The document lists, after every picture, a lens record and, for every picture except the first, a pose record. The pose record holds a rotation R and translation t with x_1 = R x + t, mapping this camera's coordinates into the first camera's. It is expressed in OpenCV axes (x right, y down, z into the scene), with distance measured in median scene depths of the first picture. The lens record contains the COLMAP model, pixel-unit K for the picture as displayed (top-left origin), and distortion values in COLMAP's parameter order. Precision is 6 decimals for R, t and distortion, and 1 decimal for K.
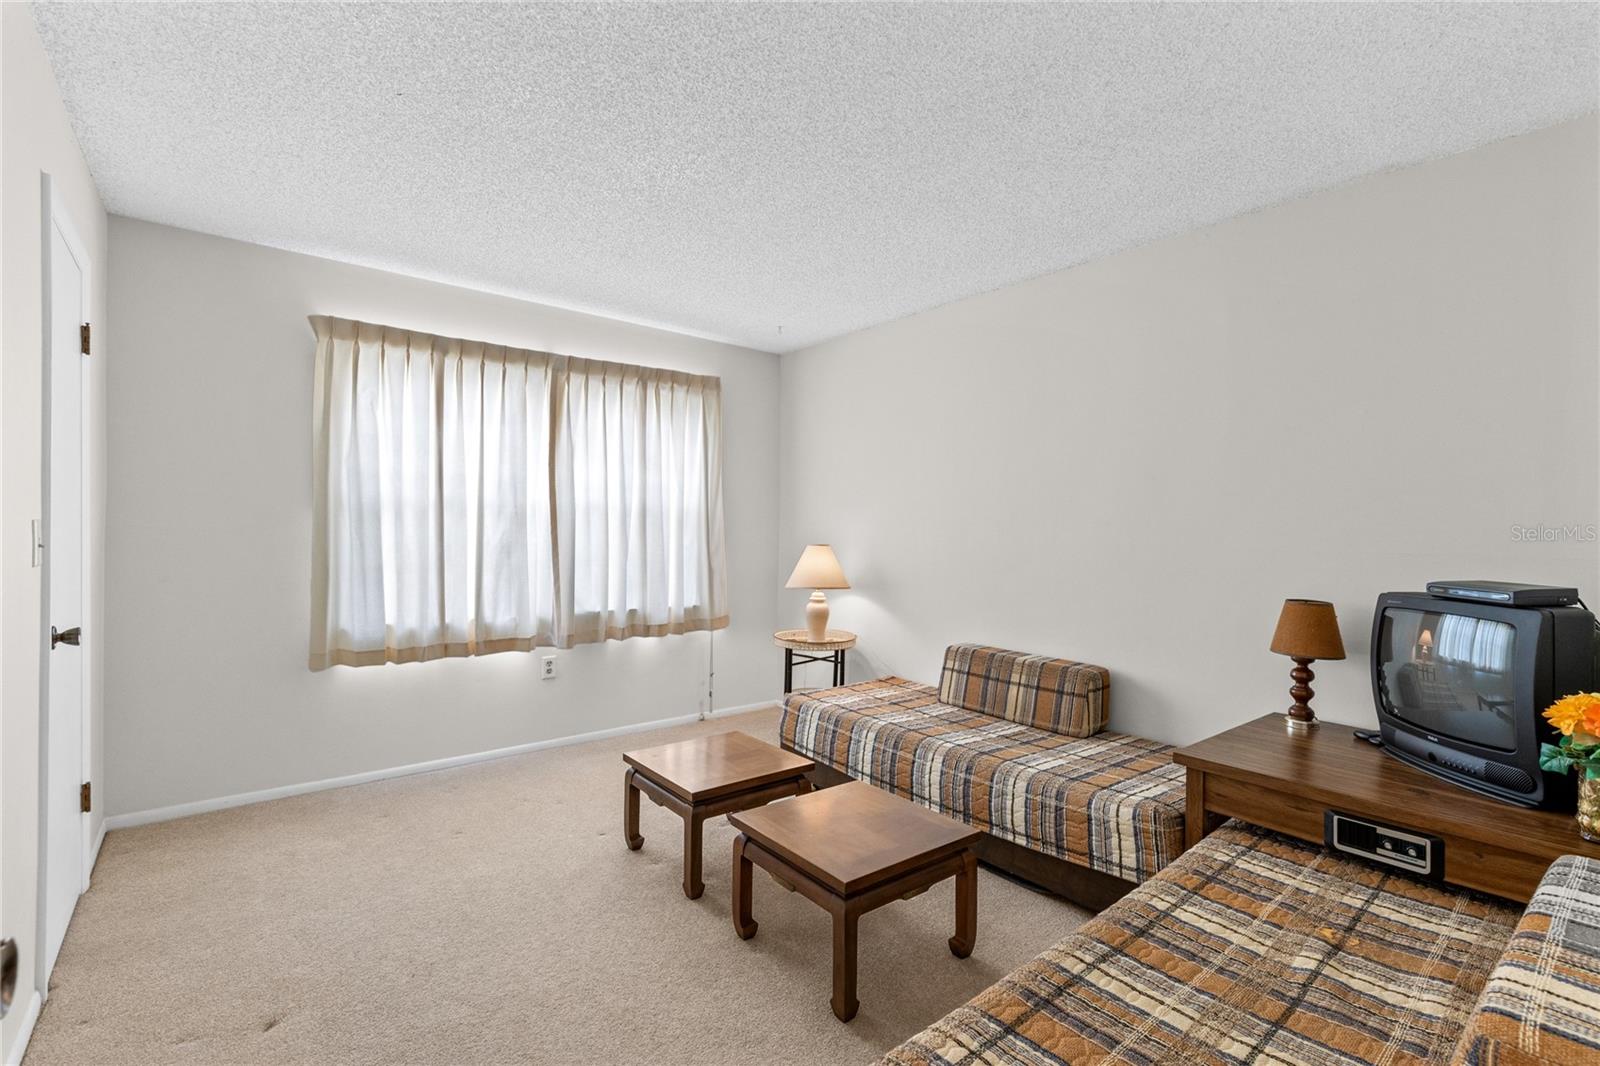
lens RADIAL K [[729.3, 0, 799.1], [0, 729.3, 542.4], [0, 0, 1]] dist [0.005287, -0.000594]
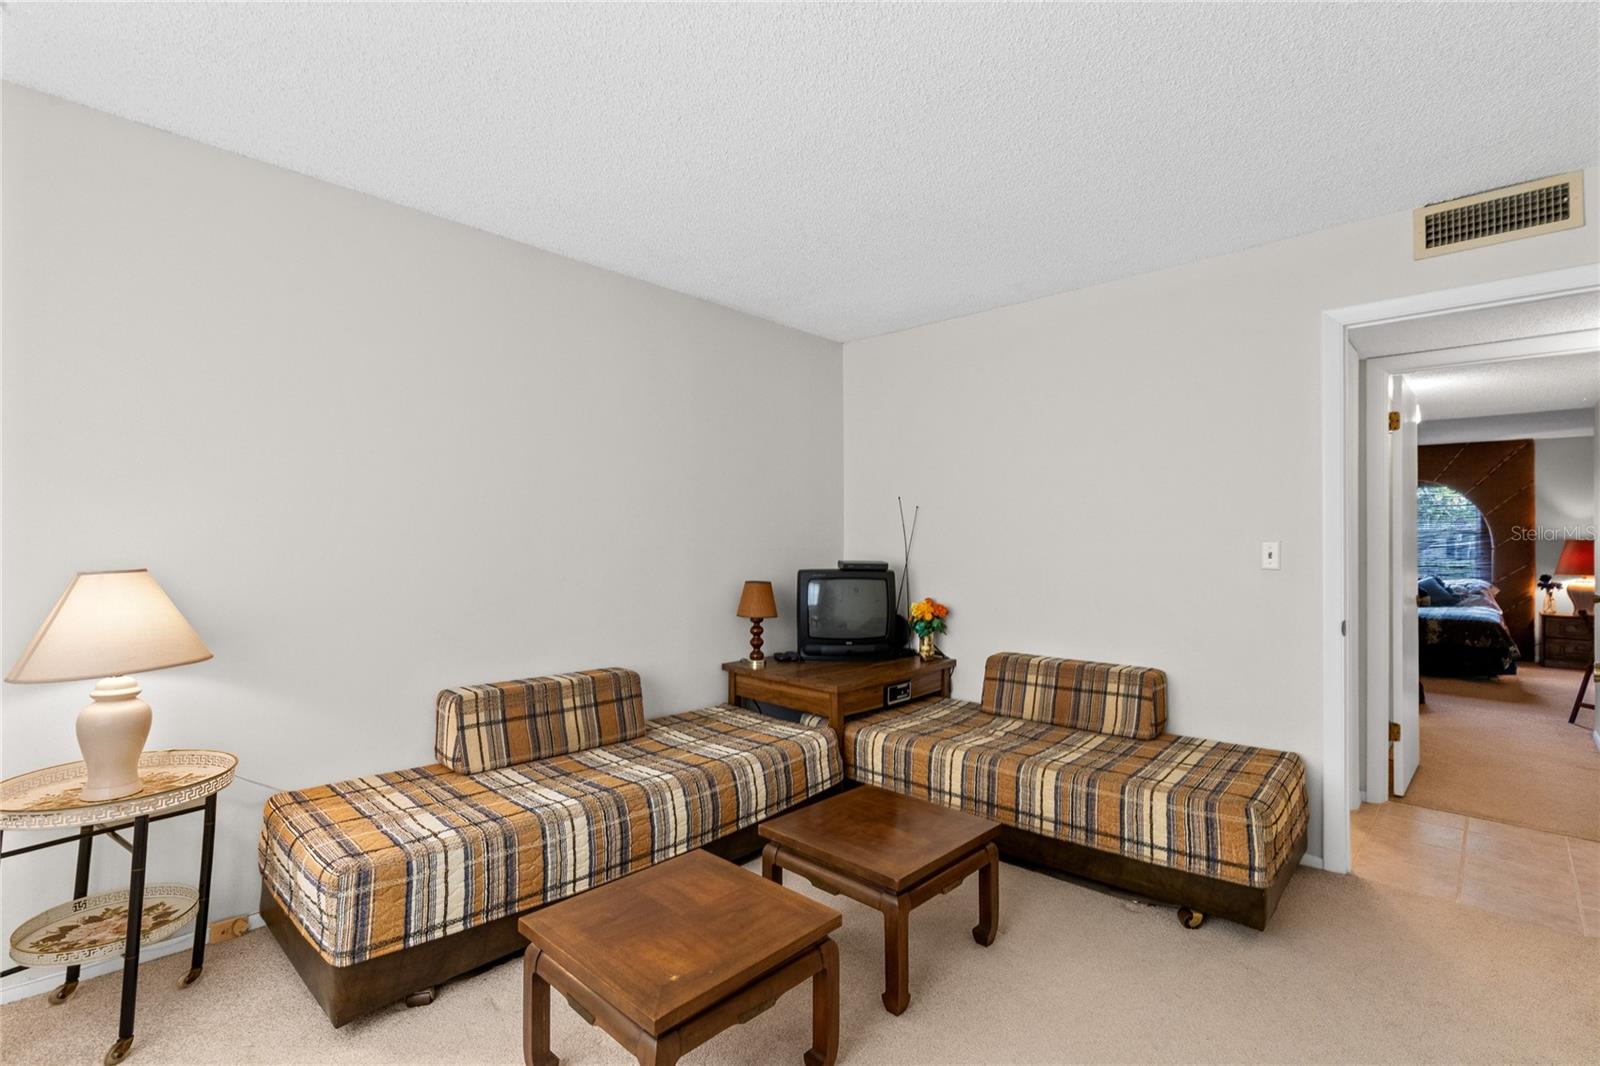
lens RADIAL K [[744.8, 0, 800.0], [0, 744.8, 533.0], [0, 0, 1]] dist [-0.000168, -0.000190]
pose [[-0.145456, -0.006036, 0.989346, -0.720080], [0.017676, 0.999806, 0.008699, -0.025932], [-0.989207, 0.018753, -0.145321, 0.965250]]
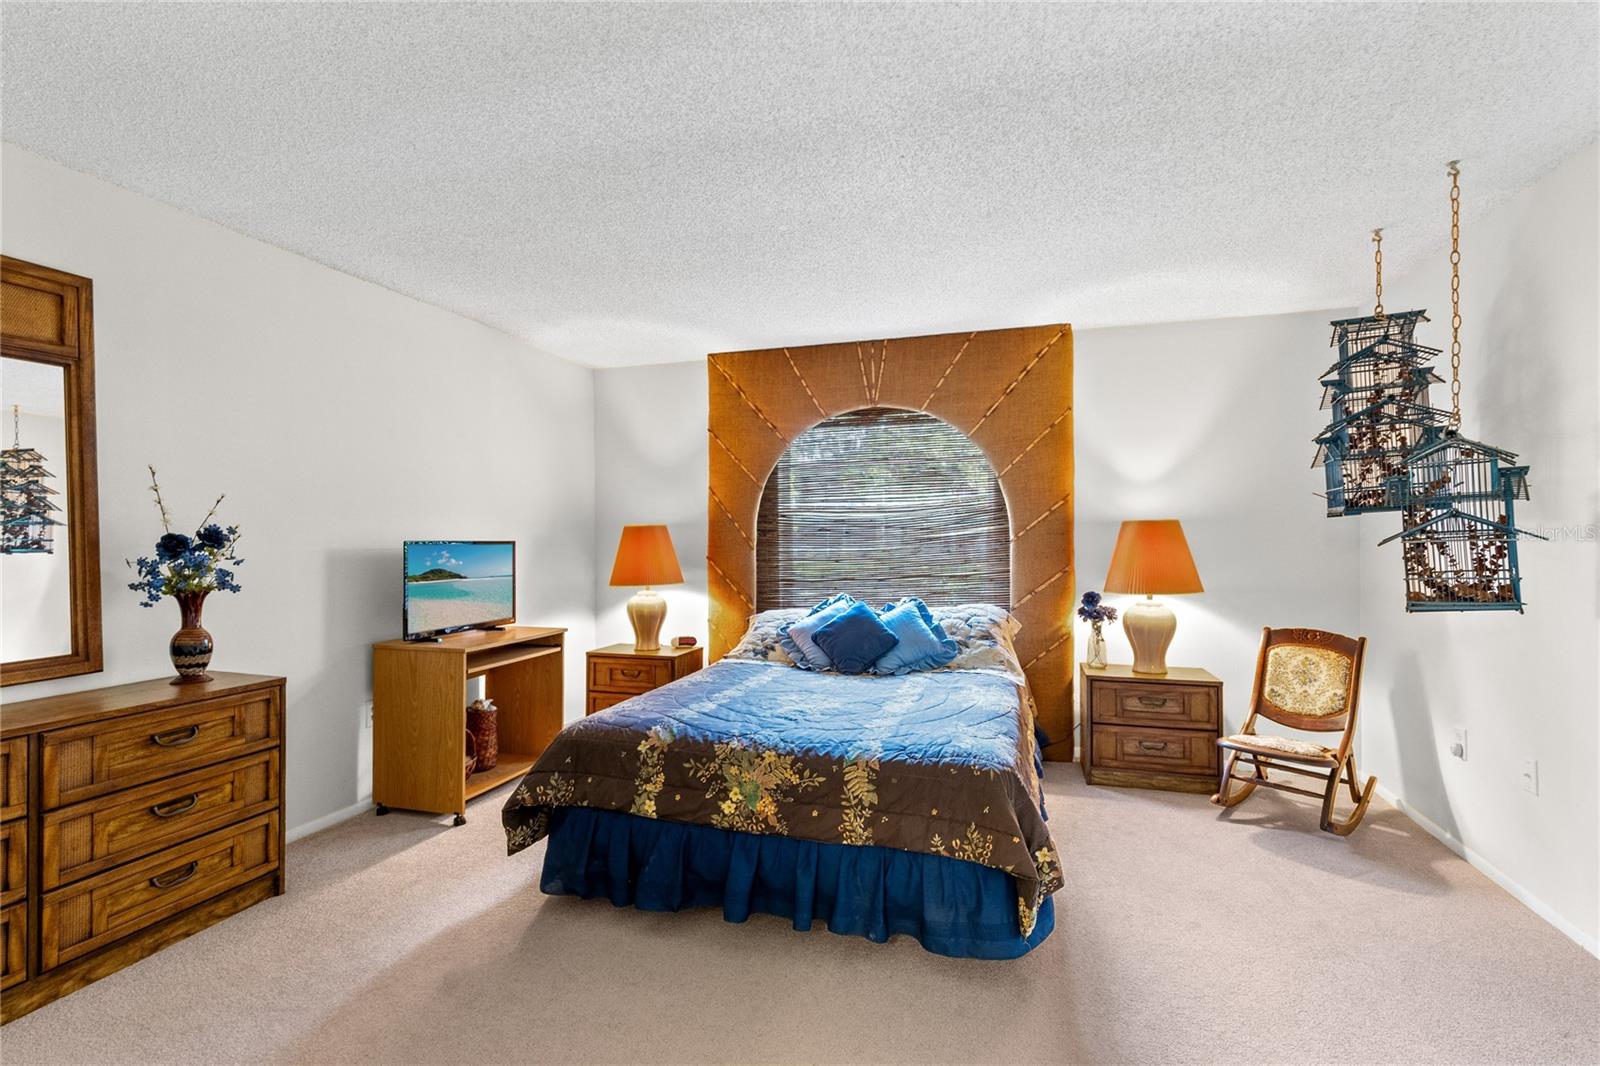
lens RADIAL K [[722.1, 0, 800.0], [0, 722.1, 533.0], [0, 0, 1]] dist [-0.001580, -0.000492]
pose [[-0.557966, -0.011525, 0.829784, 1.480762], [0.017129, 0.999531, 0.025401, 0.080895], [-0.829687, 0.028386, -0.557507, -1.844800]]
